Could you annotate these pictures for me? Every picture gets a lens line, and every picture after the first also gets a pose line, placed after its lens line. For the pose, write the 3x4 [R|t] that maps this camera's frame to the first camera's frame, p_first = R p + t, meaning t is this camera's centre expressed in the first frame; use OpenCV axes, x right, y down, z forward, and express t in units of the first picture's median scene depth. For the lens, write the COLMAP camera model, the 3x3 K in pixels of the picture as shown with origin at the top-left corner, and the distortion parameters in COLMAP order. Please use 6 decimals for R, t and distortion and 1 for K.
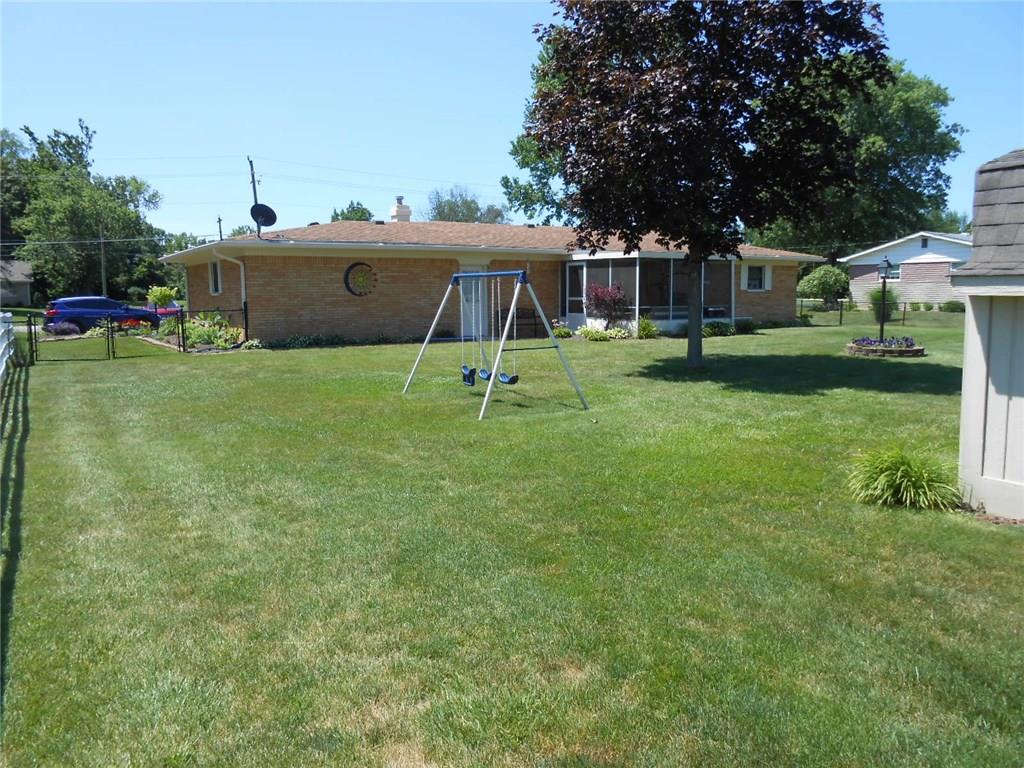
lens RADIAL K [[785.2, 0, 512.0], [0, 785.2, 384.0], [0, 0, 1]] dist [-0.059593, 0.074691]
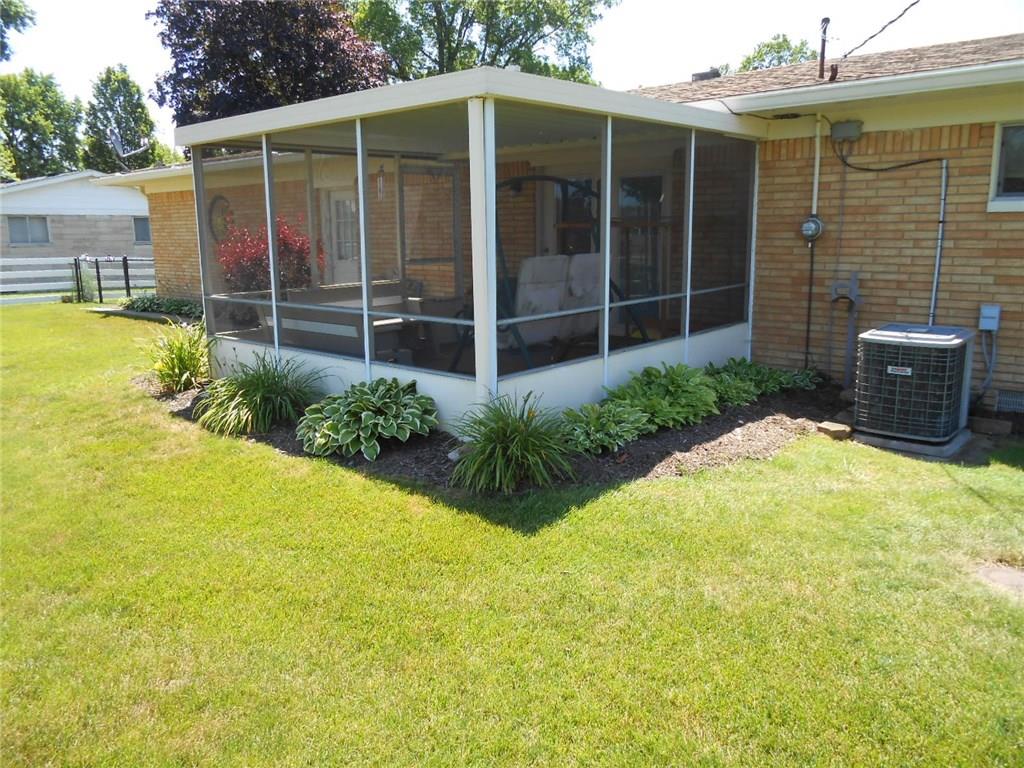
lens RADIAL K [[785.2, 0, 512.0], [0, 785.2, 384.0], [0, 0, 1]] dist [-0.059593, 0.074691]
pose [[0.290305, 0.187859, -0.938313, 0.383040], [-0.106529, 0.980791, 0.163404, -0.094382], [0.950986, 0.052521, 0.304741, 0.745455]]
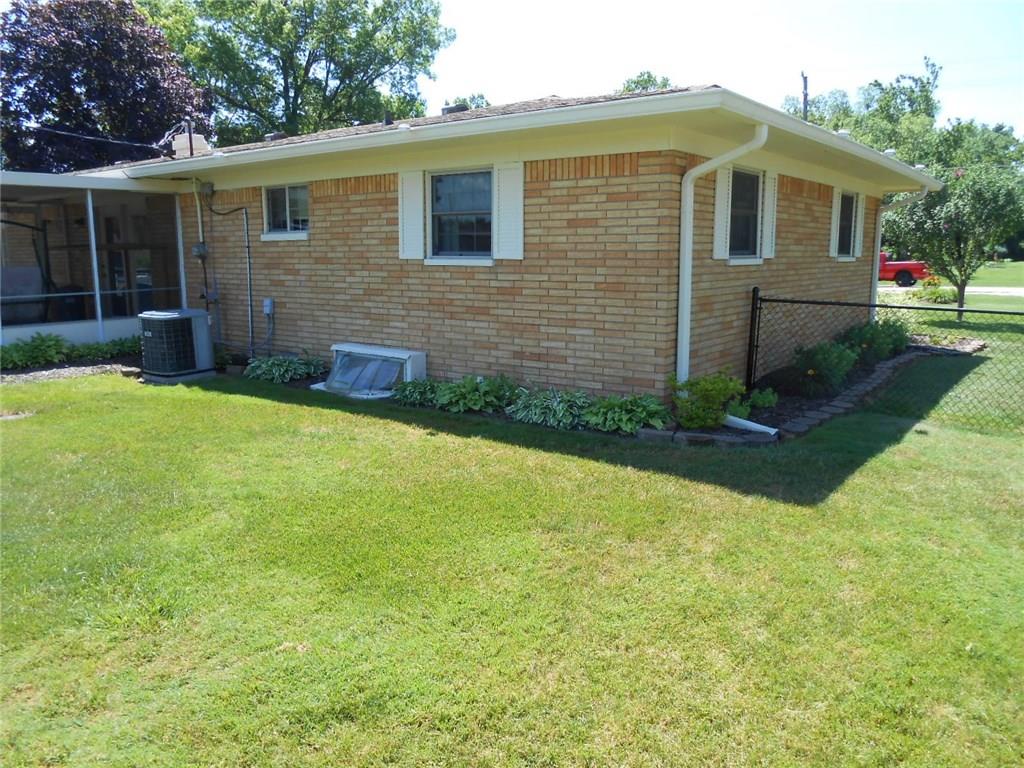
lens RADIAL K [[785.0, 0, 512.0], [0, 785.0, 384.0], [0, 0, 1]] dist [-0.027334, 0.008219]
pose [[0.364825, 0.158227, -0.917533, 0.578827], [-0.108659, 0.985956, 0.126822, -0.112858], [0.924714, 0.053430, 0.376894, 0.904186]]
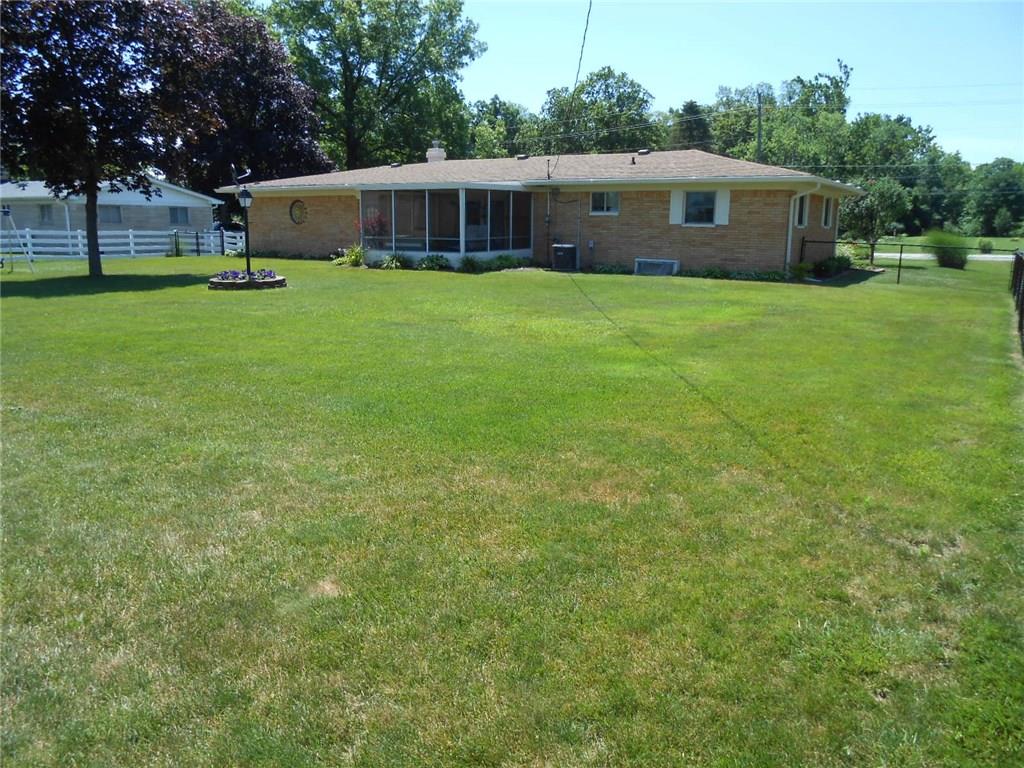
lens RADIAL K [[785.2, 0, 512.0], [0, 785.2, 384.0], [0, 0, 1]] dist [-0.059593, 0.074691]
pose [[0.455417, 0.188160, -0.870167, 0.897398], [-0.116867, 0.981588, 0.151088, -0.062546], [0.882574, 0.032886, 0.469022, 0.495921]]
